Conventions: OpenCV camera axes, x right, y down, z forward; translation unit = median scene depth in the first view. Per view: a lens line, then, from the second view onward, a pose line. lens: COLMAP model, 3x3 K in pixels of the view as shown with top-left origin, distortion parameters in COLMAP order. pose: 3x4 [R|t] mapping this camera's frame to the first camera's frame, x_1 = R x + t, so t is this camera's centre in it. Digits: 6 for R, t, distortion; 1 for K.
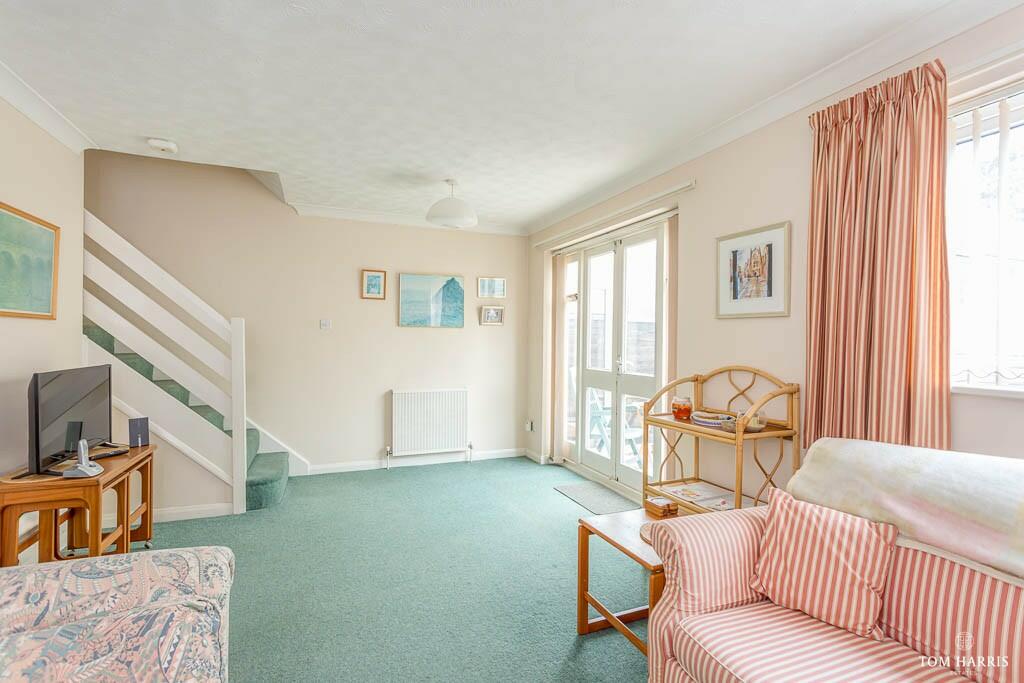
lens RADIAL K [[478.5, 0, 510.9], [0, 478.5, 343.6], [0, 0, 1]] dist [-0.007875, 0.002380]
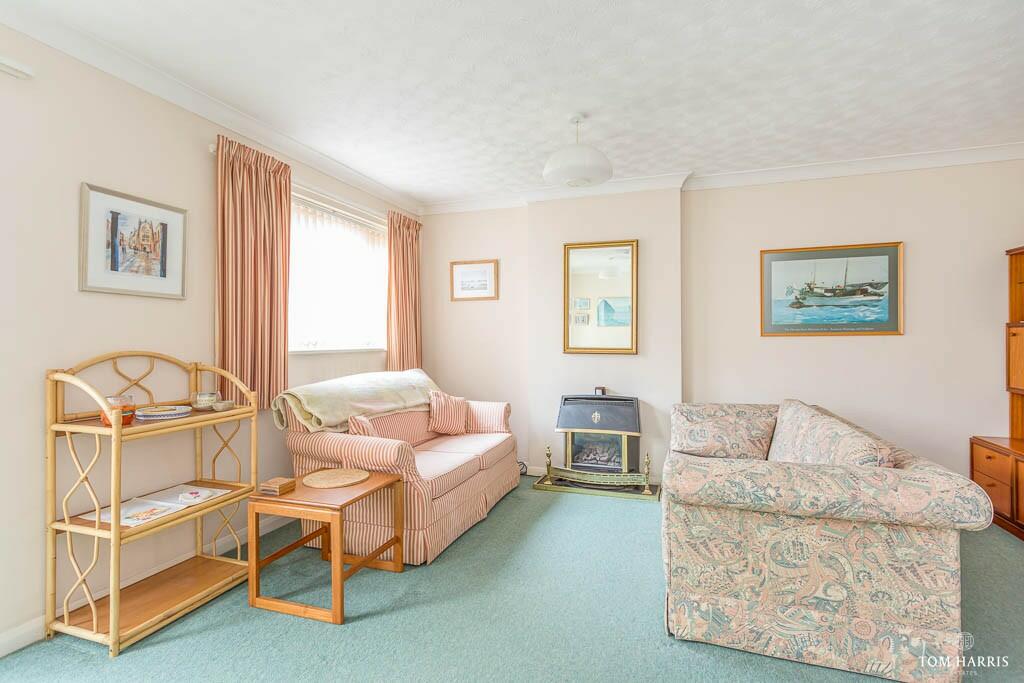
lens RADIAL K [[478.5, 0, 517.7], [0, 478.5, 338.9], [0, 0, 1]] dist [-0.007875, 0.002380]
pose [[-0.753769, -0.010802, 0.657051, -0.617678], [-0.002376, 0.999903, 0.013714, 0.011463], [-0.657135, 0.008776, -0.753721, 1.210236]]
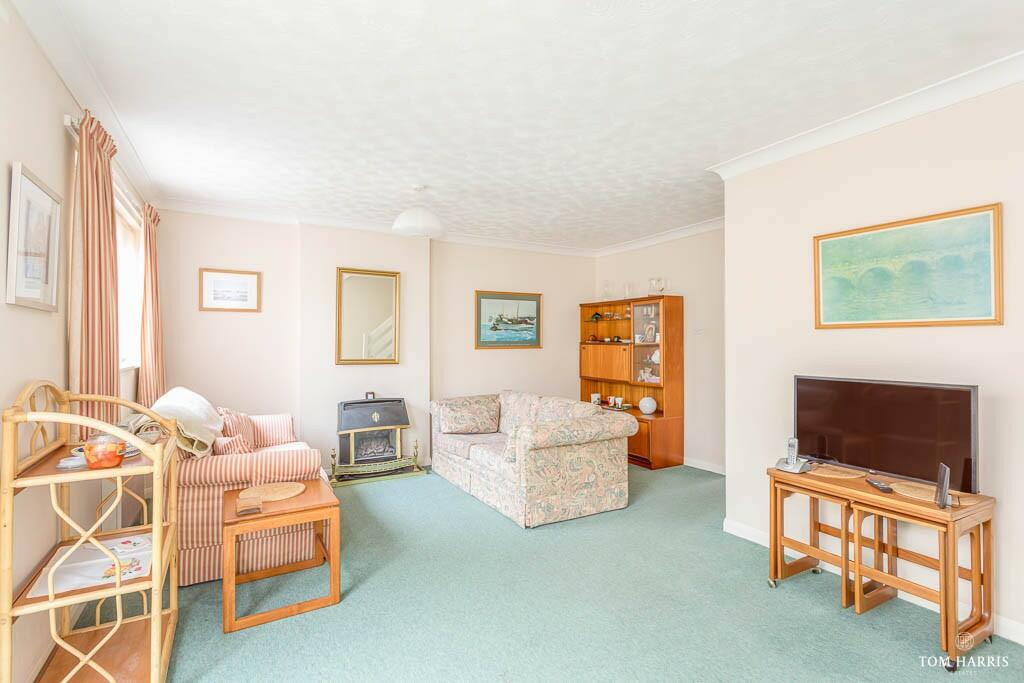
lens RADIAL K [[478.5, 0, 507.7], [0, 478.5, 340.1], [0, 0, 1]] dist [-0.007875, 0.002380]
pose [[-0.991908, -0.015271, -0.126034, -0.003469], [-0.015311, 0.999883, -0.000651, -0.024515], [0.126029, 0.001284, -0.992026, 1.857190]]
